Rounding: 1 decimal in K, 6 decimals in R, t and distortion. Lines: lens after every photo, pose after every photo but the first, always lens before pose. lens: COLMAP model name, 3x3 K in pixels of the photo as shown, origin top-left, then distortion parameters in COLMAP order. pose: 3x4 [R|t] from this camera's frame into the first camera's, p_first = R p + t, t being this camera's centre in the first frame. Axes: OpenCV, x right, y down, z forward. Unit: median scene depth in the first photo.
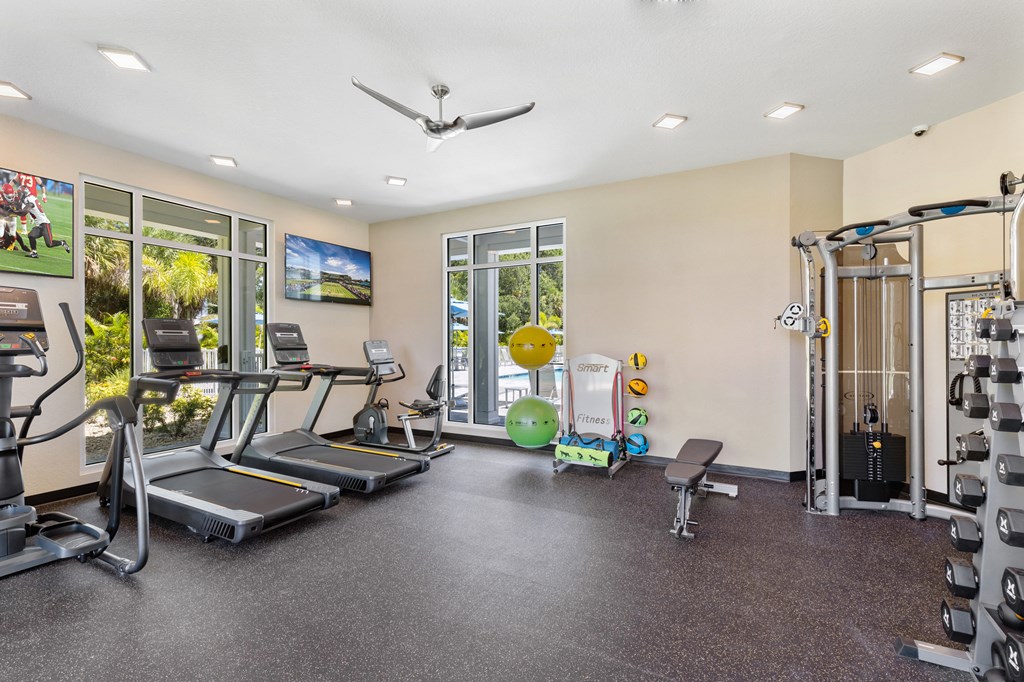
lens RADIAL K [[459.4, 0, 514.6], [0, 459.4, 343.1], [0, 0, 1]] dist [0.004575, -0.000932]
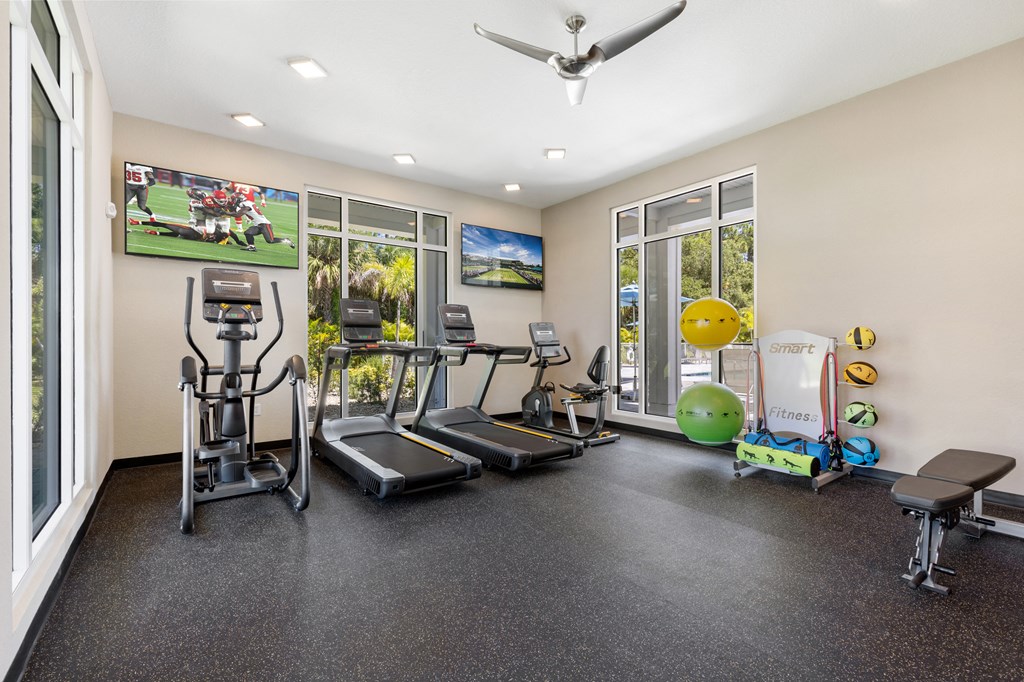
lens RADIAL K [[459.4, 0, 511.3], [0, 459.4, 339.0], [0, 0, 1]] dist [0.004575, -0.000932]
pose [[0.910277, 0.000138, -0.413999, 0.069322], [-0.001034, 0.999998, -0.001941, 0.046195], [0.413998, 0.002195, 0.910275, 0.106748]]
